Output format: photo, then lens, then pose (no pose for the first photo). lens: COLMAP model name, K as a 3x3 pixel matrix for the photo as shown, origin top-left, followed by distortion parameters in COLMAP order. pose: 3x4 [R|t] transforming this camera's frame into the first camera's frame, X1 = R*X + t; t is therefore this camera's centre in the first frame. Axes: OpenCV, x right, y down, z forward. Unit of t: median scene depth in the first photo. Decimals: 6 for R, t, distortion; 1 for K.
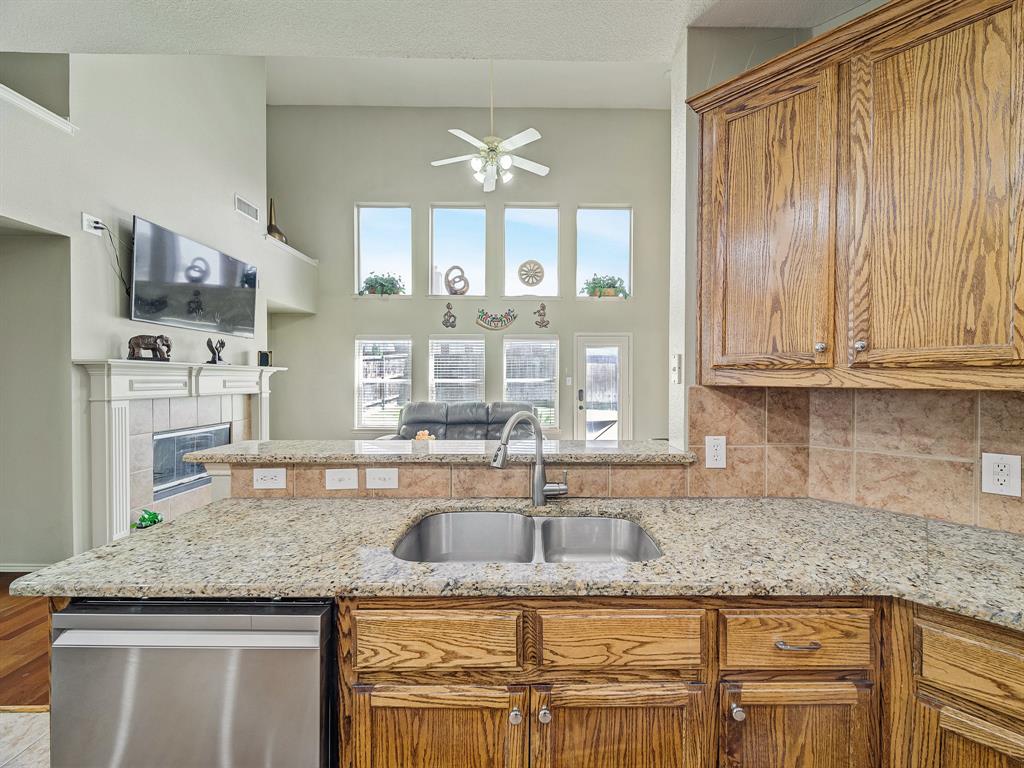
lens RADIAL K [[416.4, 0, 509.0], [0, 416.4, 380.1], [0, 0, 1]] dist [0.003681, -0.001205]
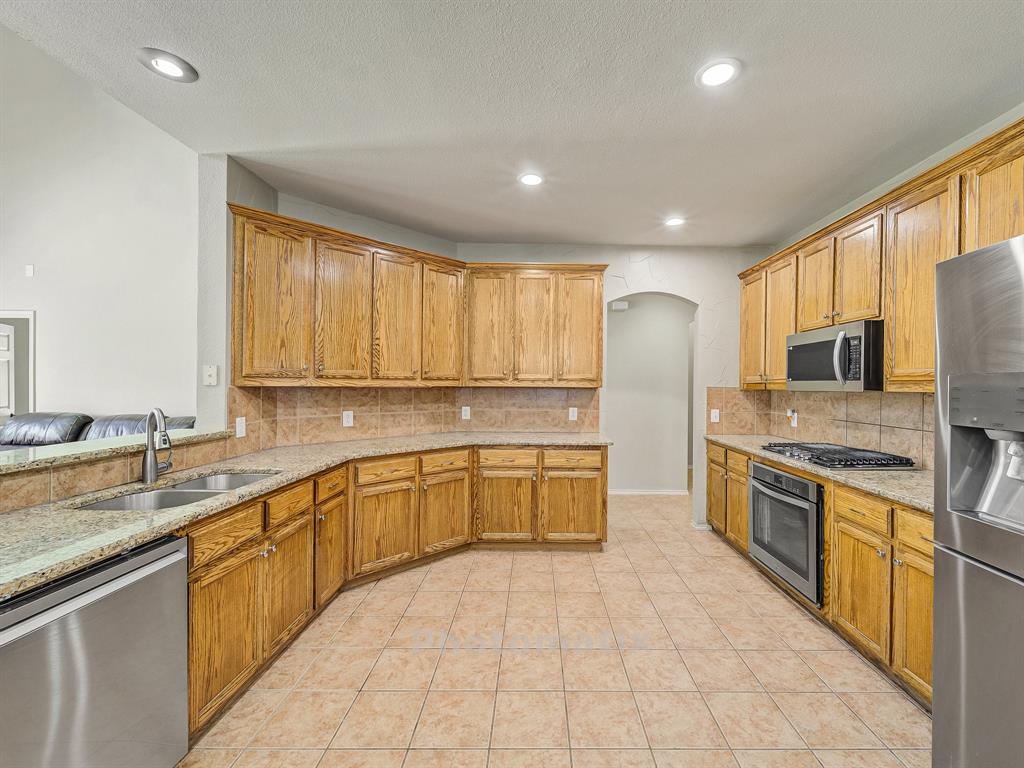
lens RADIAL K [[416.4, 0, 513.3], [0, 416.4, 383.1], [0, 0, 1]] dist [0.003681, -0.001205]
pose [[0.080862, -0.005150, 0.996712, -1.204344], [-0.004670, 0.999974, 0.005546, -0.015091], [-0.996714, -0.005103, 0.080836, -0.215984]]
